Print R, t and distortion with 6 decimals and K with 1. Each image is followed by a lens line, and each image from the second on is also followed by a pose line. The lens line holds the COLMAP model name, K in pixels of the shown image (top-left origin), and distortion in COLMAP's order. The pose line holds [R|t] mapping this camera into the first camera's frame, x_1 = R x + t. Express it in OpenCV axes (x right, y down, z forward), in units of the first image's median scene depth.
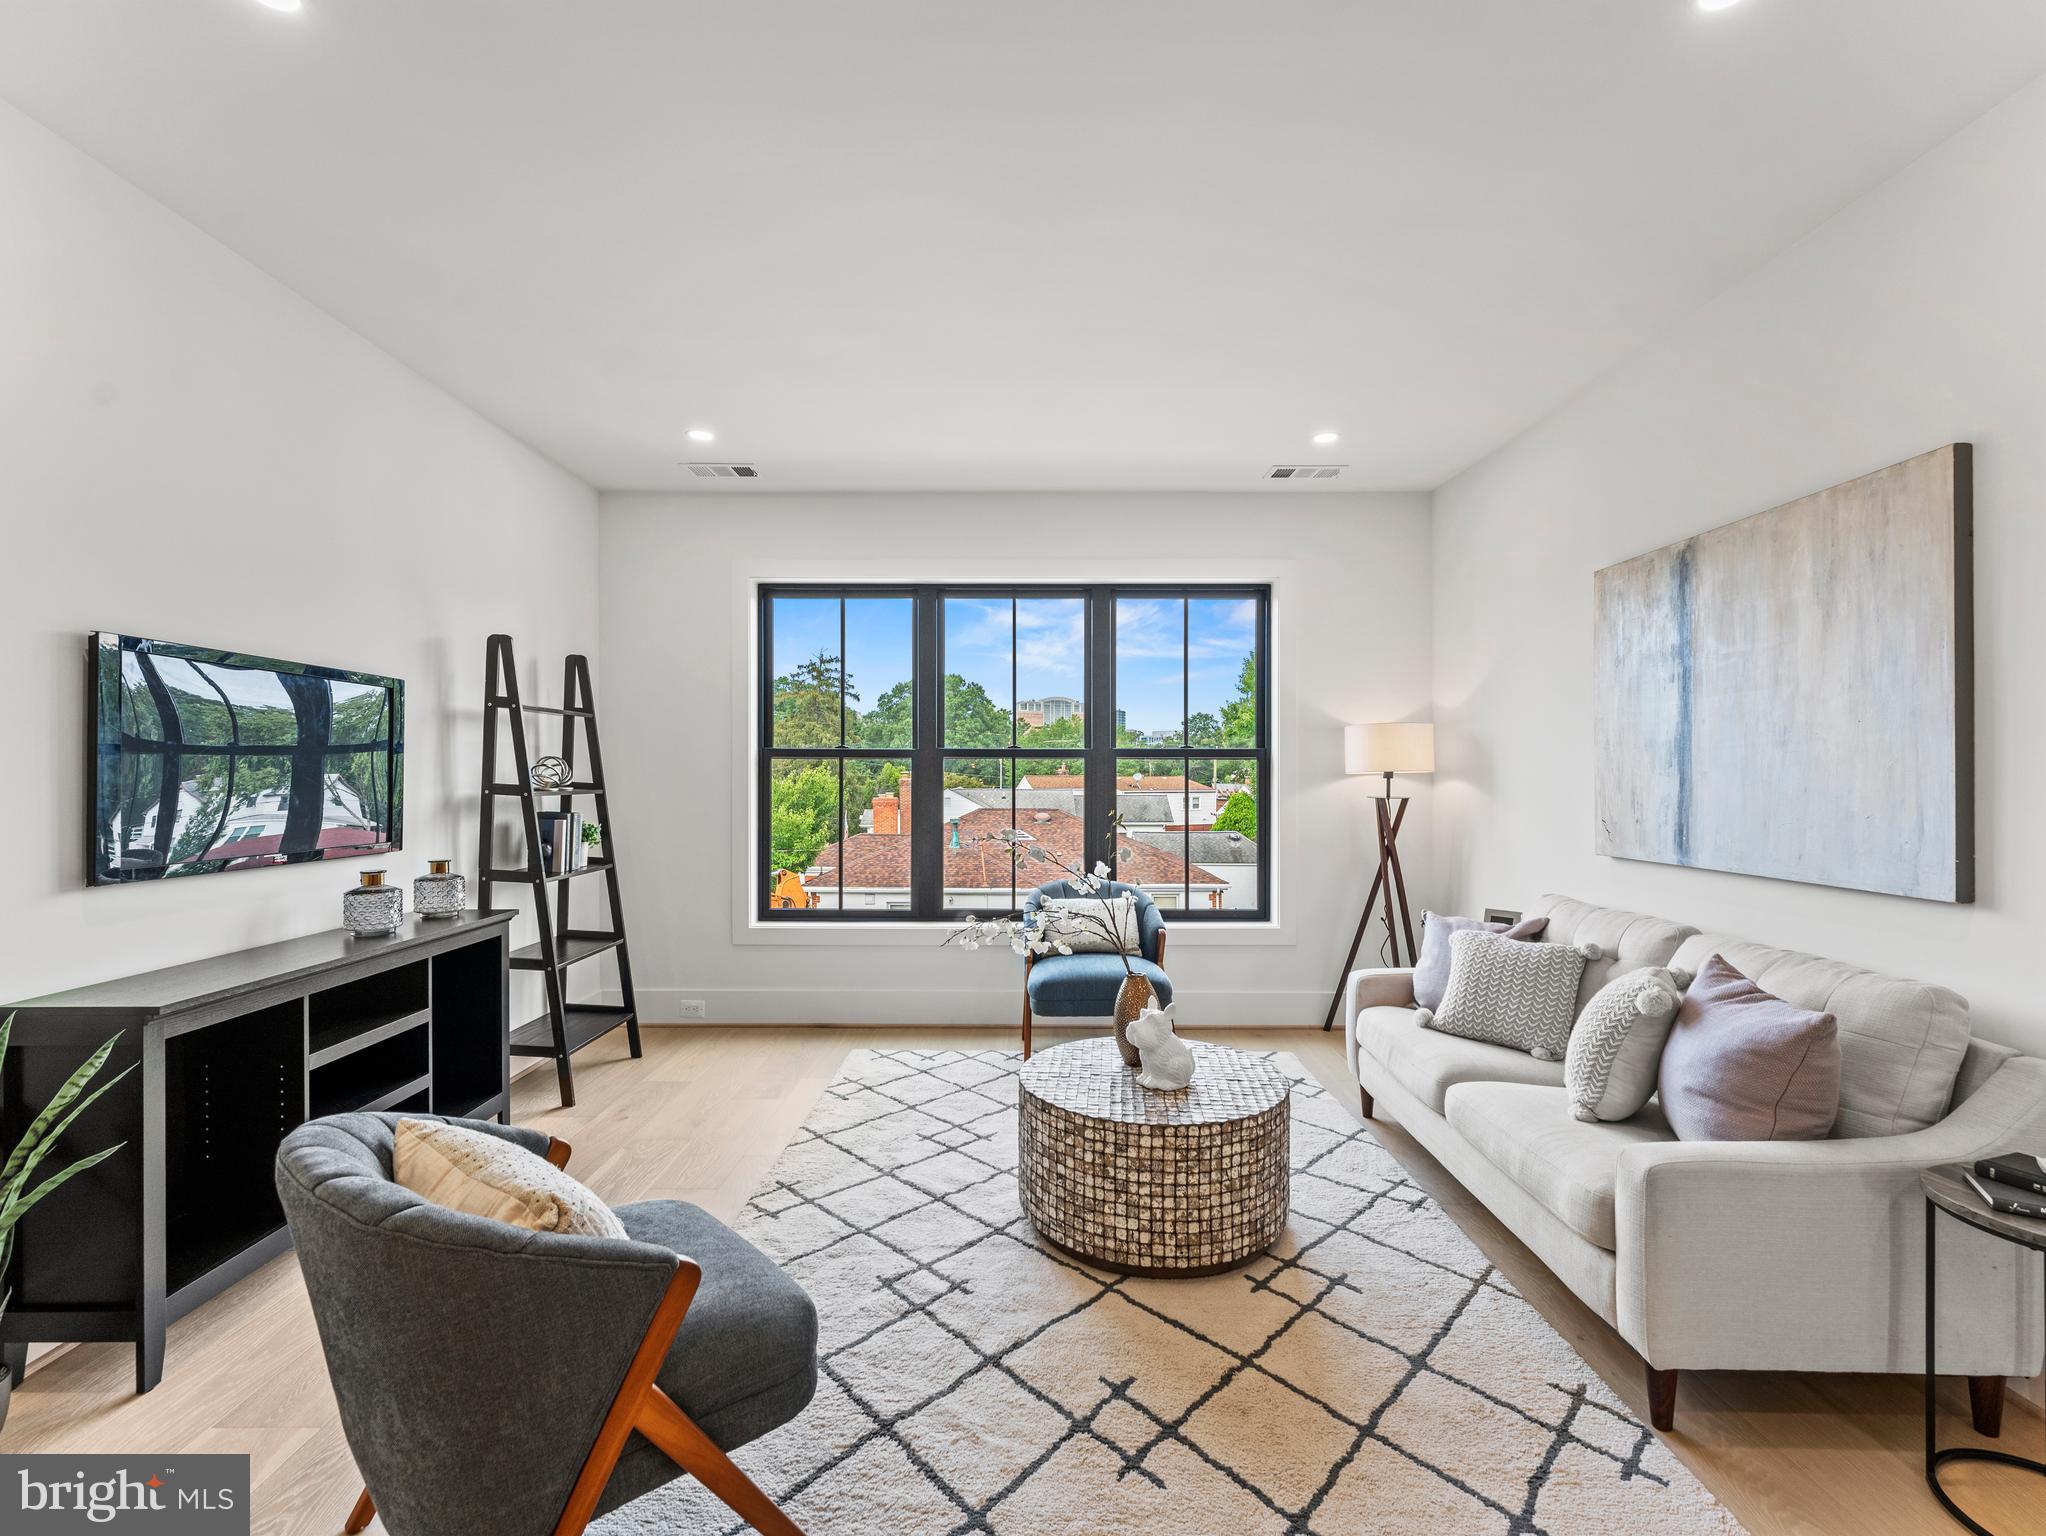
lens RADIAL K [[918.4, 0, 1014.5], [0, 918.4, 775.6], [0, 0, 1]] dist [0.002164, -0.000971]
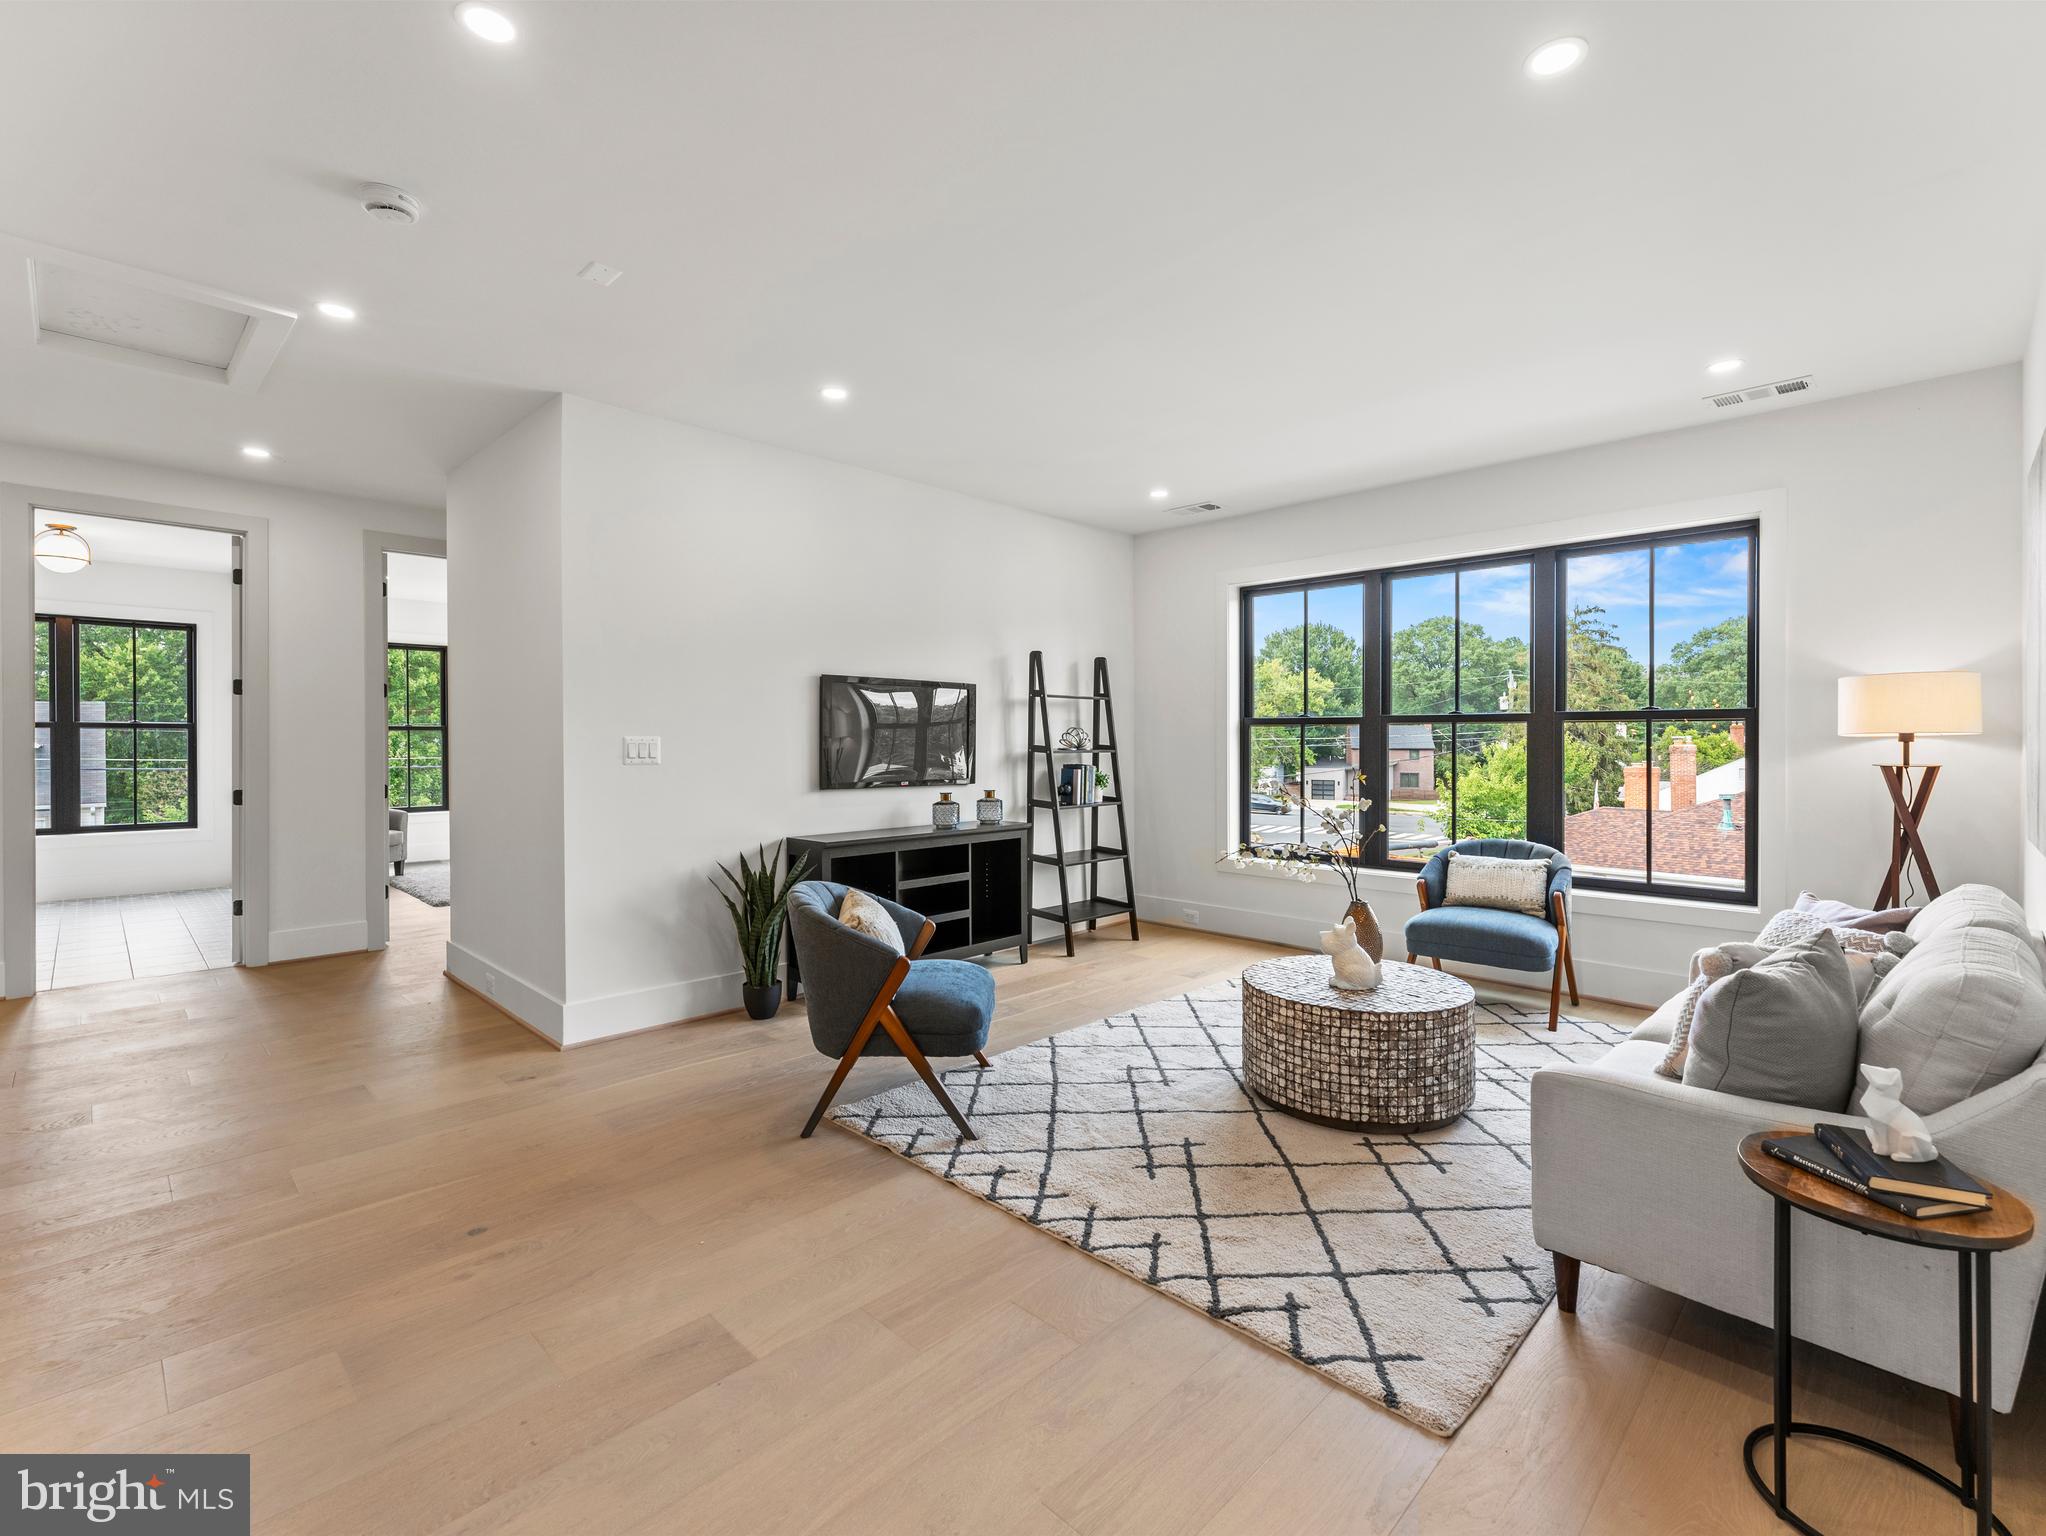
lens RADIAL K [[918.4, 0, 1036.3], [0, 918.4, 751.5], [0, 0, 1]] dist [0.002164, -0.000971]
pose [[0.722748, 0.006377, -0.691082, 0.680027], [0.001027, 0.999946, 0.010300, 0.004337], [0.691111, -0.008154, 0.722703, -0.181005]]
